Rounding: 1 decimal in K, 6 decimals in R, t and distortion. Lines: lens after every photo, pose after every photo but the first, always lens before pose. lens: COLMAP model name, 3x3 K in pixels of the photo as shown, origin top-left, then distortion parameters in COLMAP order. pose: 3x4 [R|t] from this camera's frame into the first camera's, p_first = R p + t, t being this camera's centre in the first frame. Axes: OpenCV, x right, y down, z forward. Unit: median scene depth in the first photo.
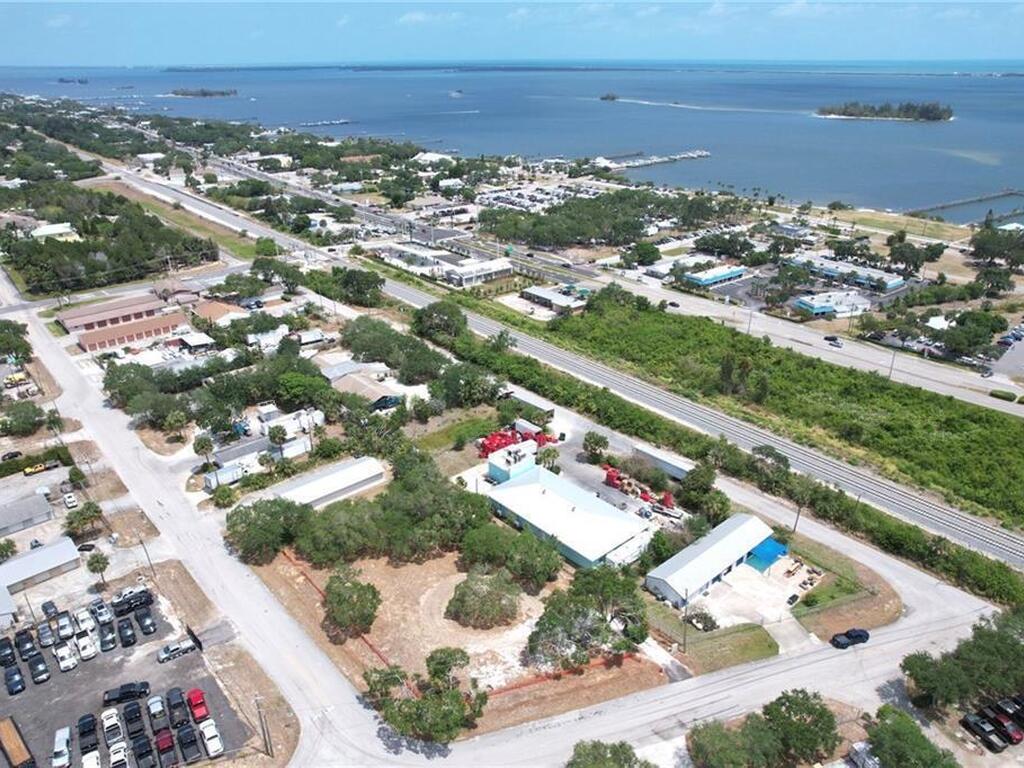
lens RADIAL K [[729.1, 0, 514.2], [0, 729.1, 397.7], [0, 0, 1]] dist [-0.078525, 0.062863]
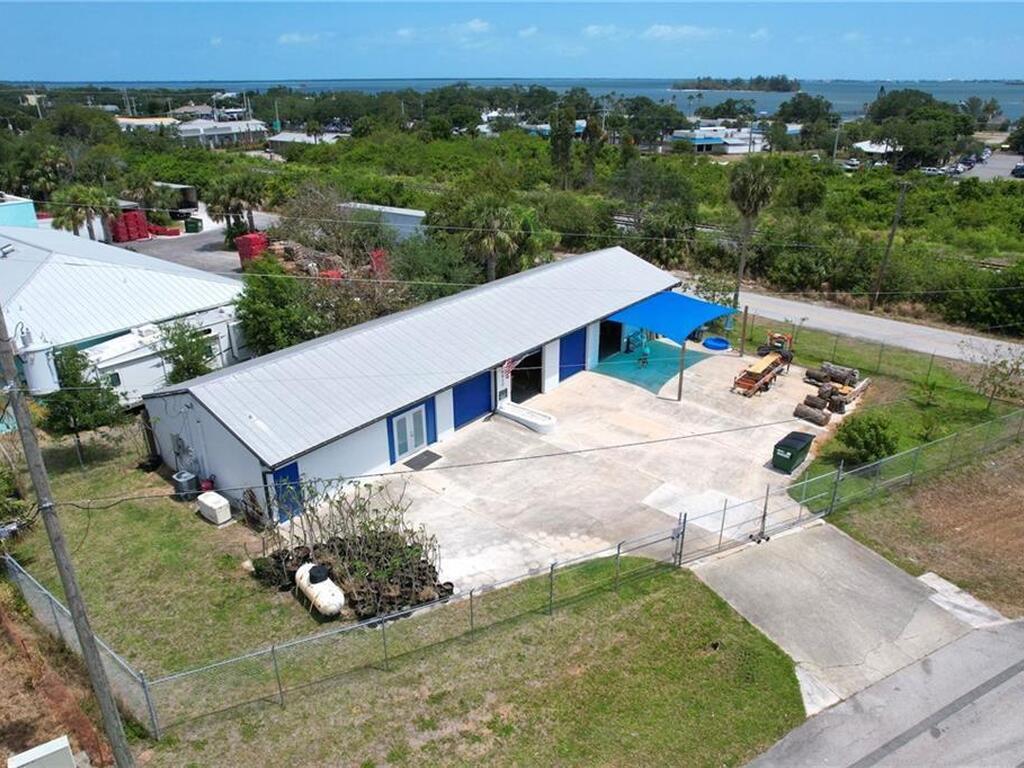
lens RADIAL K [[736.7, 0, 515.0], [0, 736.7, 385.2], [0, 0, 1]] dist [-0.070280, 0.055836]
pose [[0.984344, -0.063027, 0.164604, 0.169468], [0.069870, 0.996902, -0.036110, 0.170185], [-0.161819, 0.047046, 0.985698, 0.505905]]
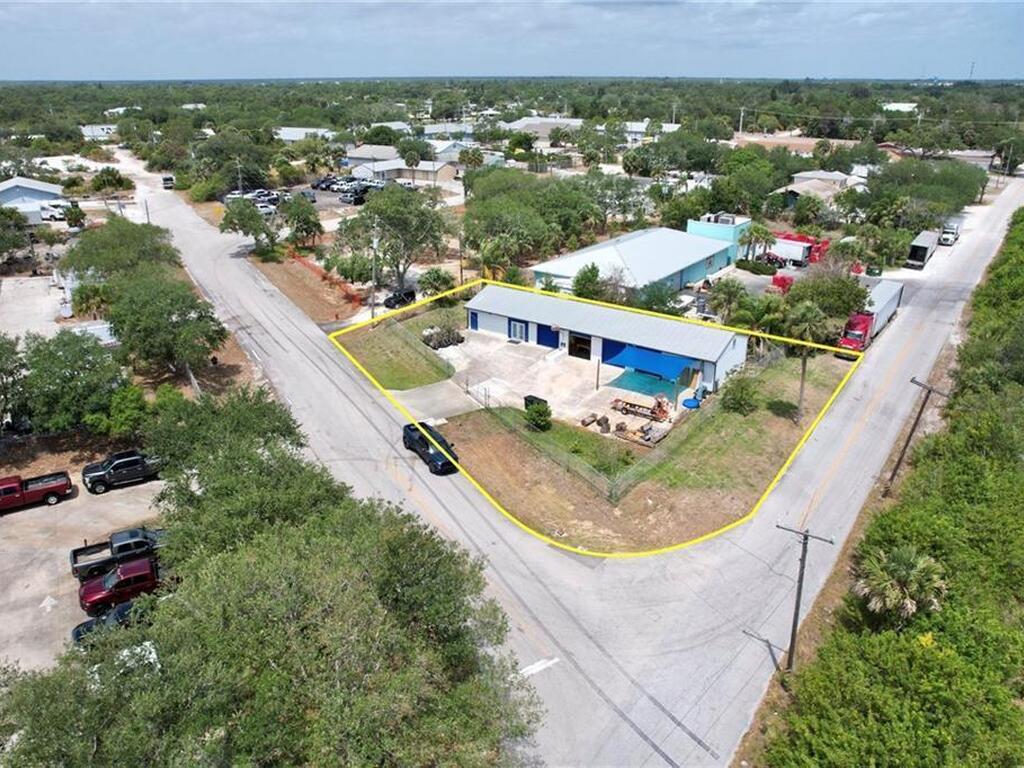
lens RADIAL K [[736.7, 0, 515.0], [0, 736.7, 385.2], [0, 0, 1]] dist [-0.070280, 0.055836]
pose [[0.219004, 0.389343, -0.894679, 0.540292], [-0.419071, 0.865591, 0.274102, 0.089674], [0.881145, 0.314905, 0.352730, 0.525451]]
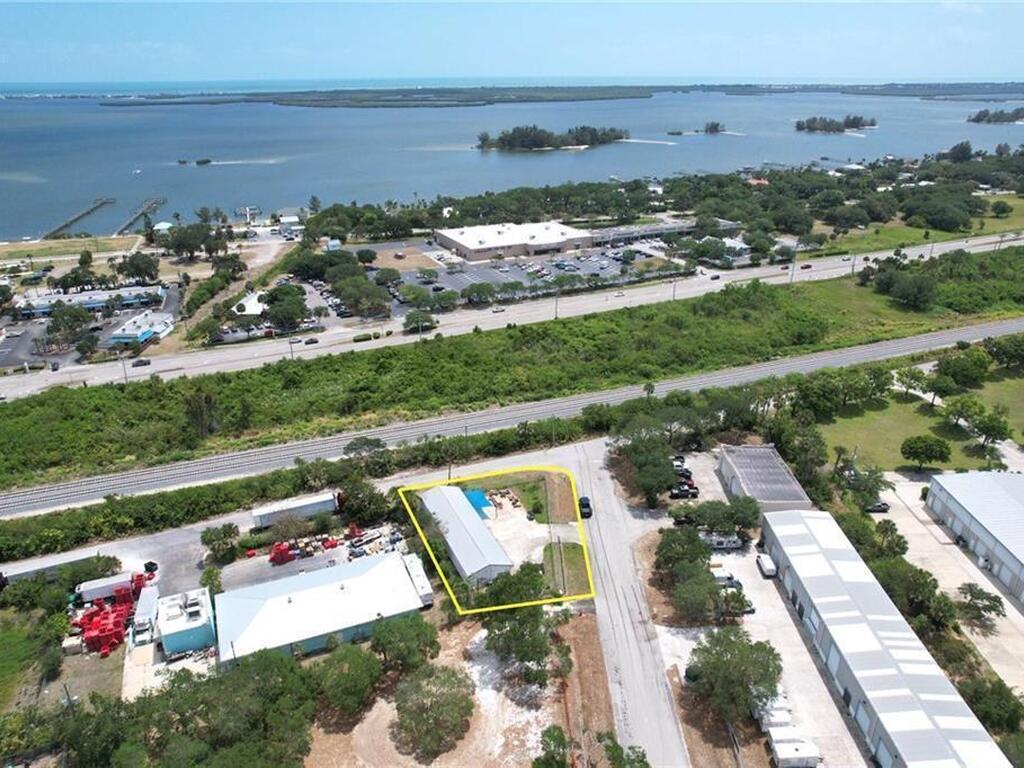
lens RADIAL K [[736.7, 0, 515.0], [0, 736.7, 385.2], [0, 0, 1]] dist [-0.070280, 0.055836]
pose [[0.312335, -0.368459, 0.875606, -0.369451], [0.410091, 0.883706, 0.225585, -0.115199], [-0.856897, 0.288620, 0.427114, 0.300833]]
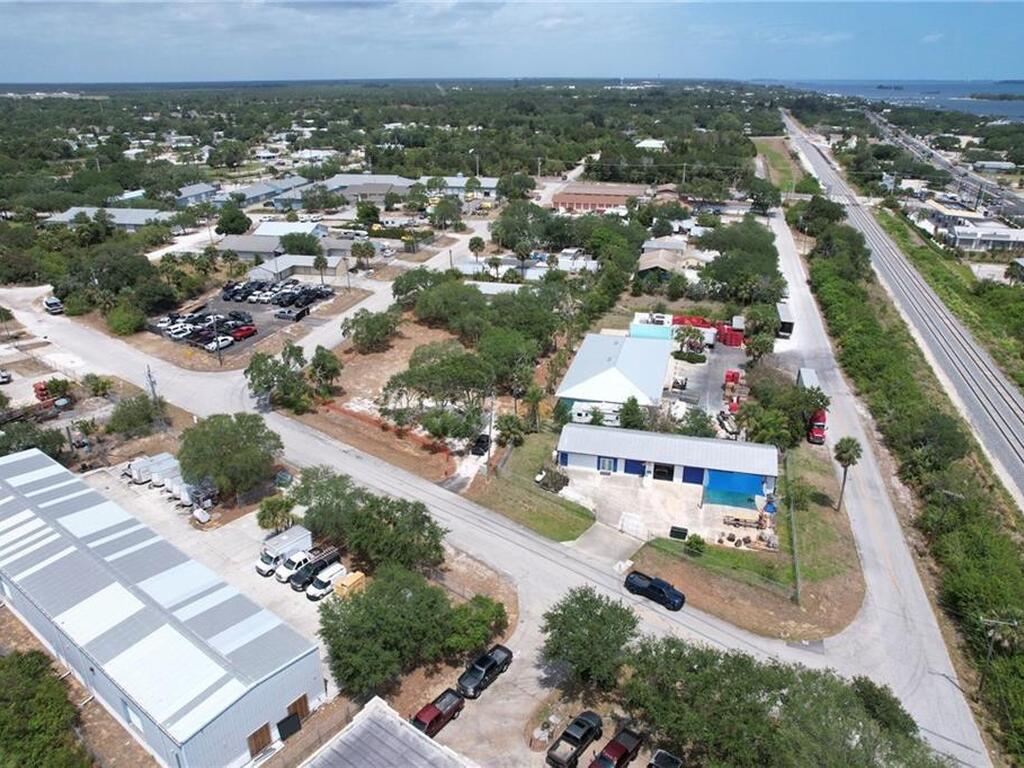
lens RADIAL K [[731.8, 0, 516.0], [0, 731.8, 385.4], [0, 0, 1]] dist [-0.070371, 0.060062]
pose [[0.554932, 0.332695, -0.762473, 0.505715], [-0.357215, 0.923045, 0.142776, 0.072254], [0.751298, 0.193135, 0.631071, 0.280400]]
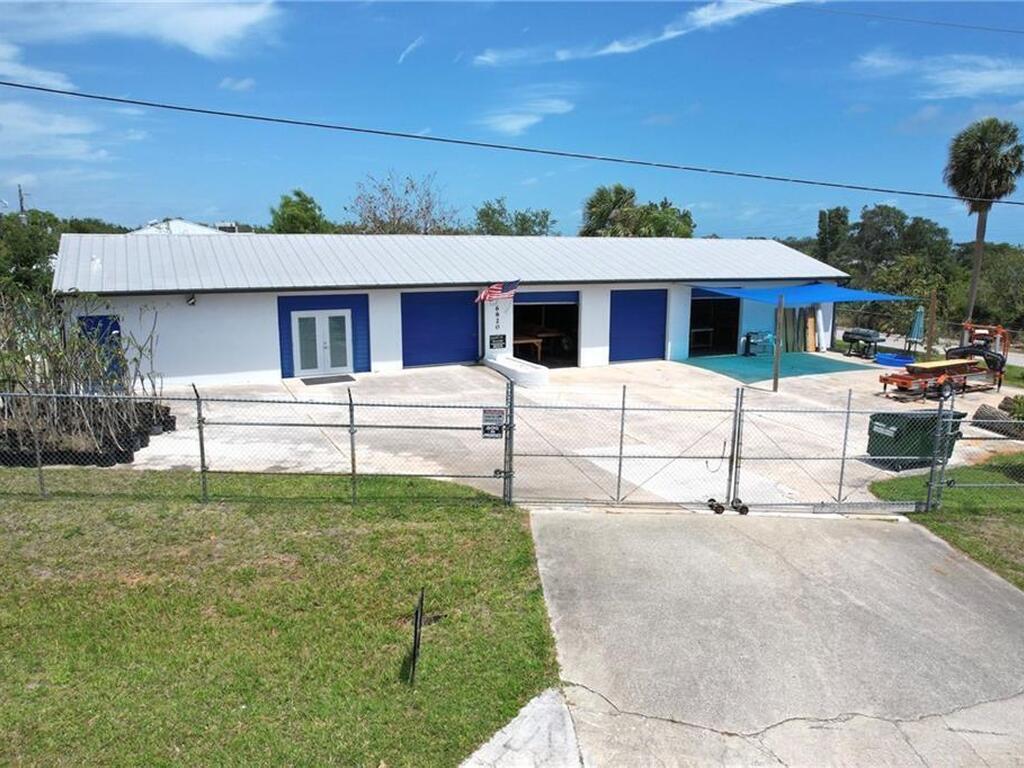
lens RADIAL K [[731.8, 0, 516.0], [0, 731.8, 385.4], [0, 0, 1]] dist [-0.070371, 0.060062]
pose [[0.968176, 0.058294, -0.243387, 0.228525], [-0.118230, 0.963670, -0.239504, 0.202461], [0.220583, 0.260658, 0.939894, 0.561786]]
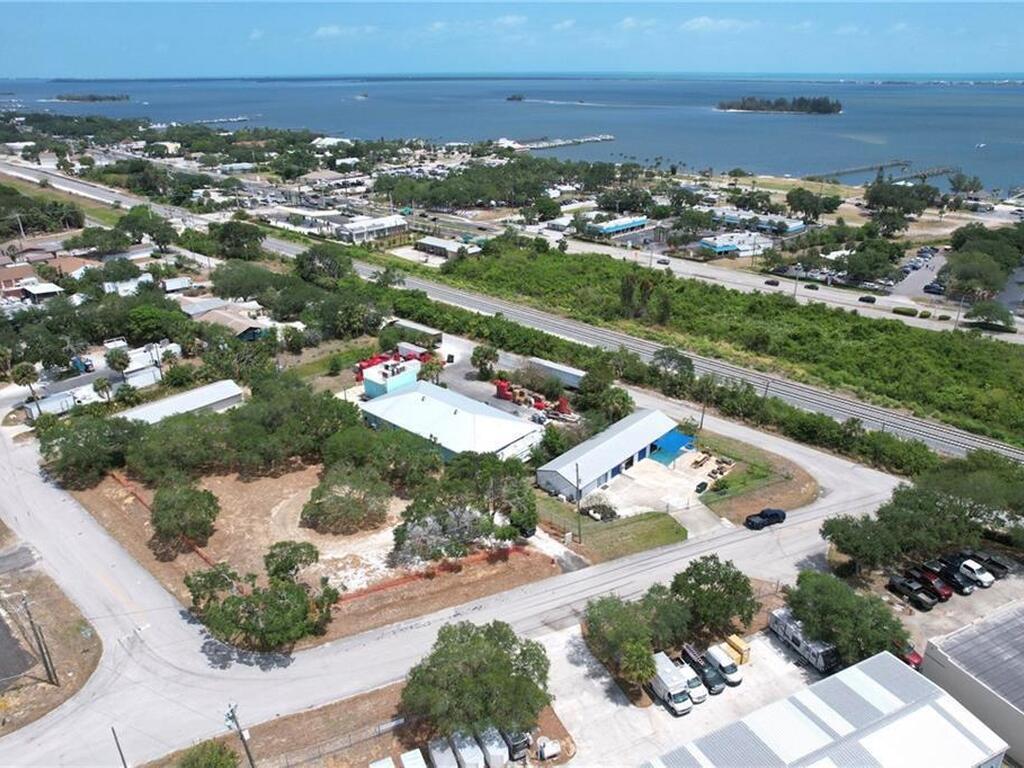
lens RADIAL K [[733.8, 0, 515.0], [0, 733.8, 388.4], [0, 0, 1]] dist [-0.077466, 0.062437]
pose [[0.993189, -0.043661, 0.108020, 0.042897], [0.046686, 0.998581, -0.025632, 0.111147], [-0.106748, 0.030501, 0.993818, 0.079602]]
